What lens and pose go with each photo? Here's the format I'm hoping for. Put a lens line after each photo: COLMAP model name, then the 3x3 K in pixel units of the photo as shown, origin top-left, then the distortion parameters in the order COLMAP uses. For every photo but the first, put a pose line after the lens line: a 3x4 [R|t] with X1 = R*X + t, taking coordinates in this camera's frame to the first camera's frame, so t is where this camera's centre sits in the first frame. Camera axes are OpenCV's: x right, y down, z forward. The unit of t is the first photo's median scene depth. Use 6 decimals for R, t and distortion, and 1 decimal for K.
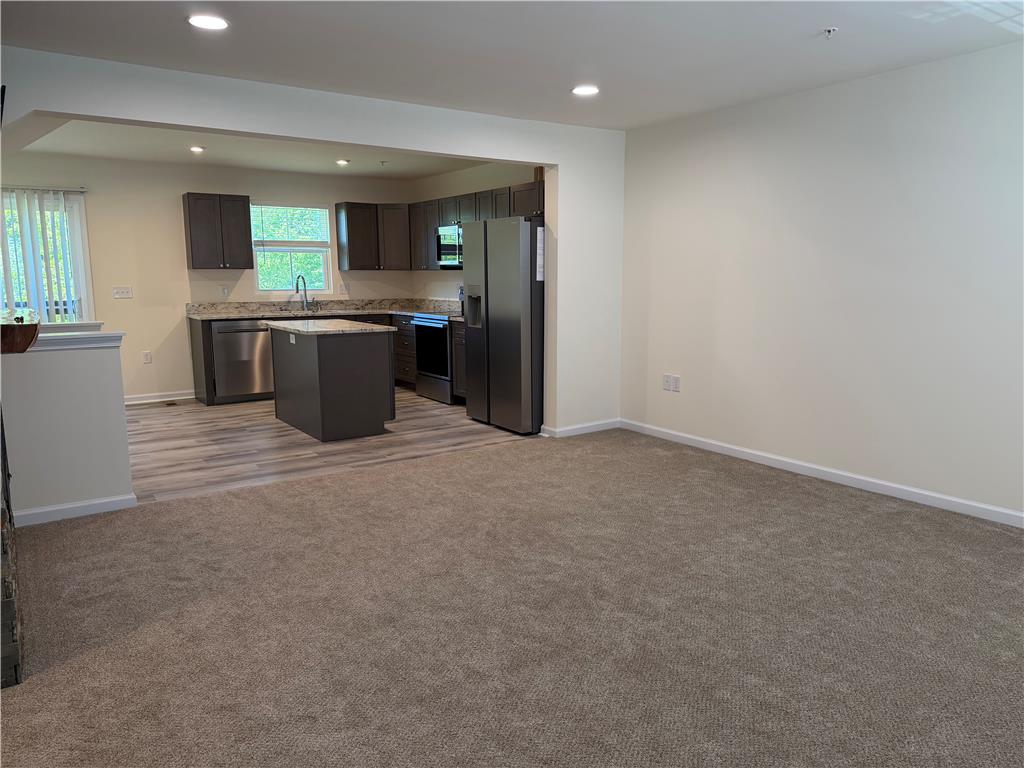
lens RADIAL K [[733.2, 0, 512.0], [0, 733.2, 384.0], [0, 0, 1]] dist [0.014285, -0.003491]
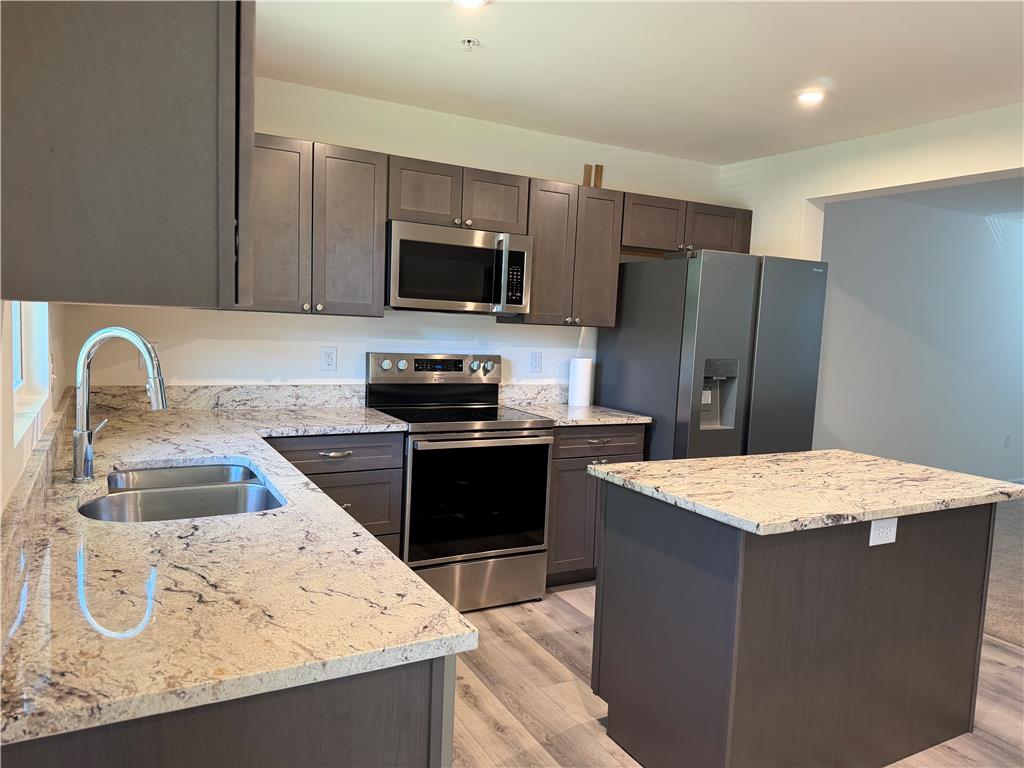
lens RADIAL K [[733.2, 0, 512.0], [0, 733.2, 384.0], [0, 0, 1]] dist [0.014285, -0.003491]
pose [[0.116773, -0.080777, 0.989868, -0.522747], [0.105303, 0.992076, 0.068535, -0.138676], [-0.987560, 0.096233, 0.124354, 0.873217]]
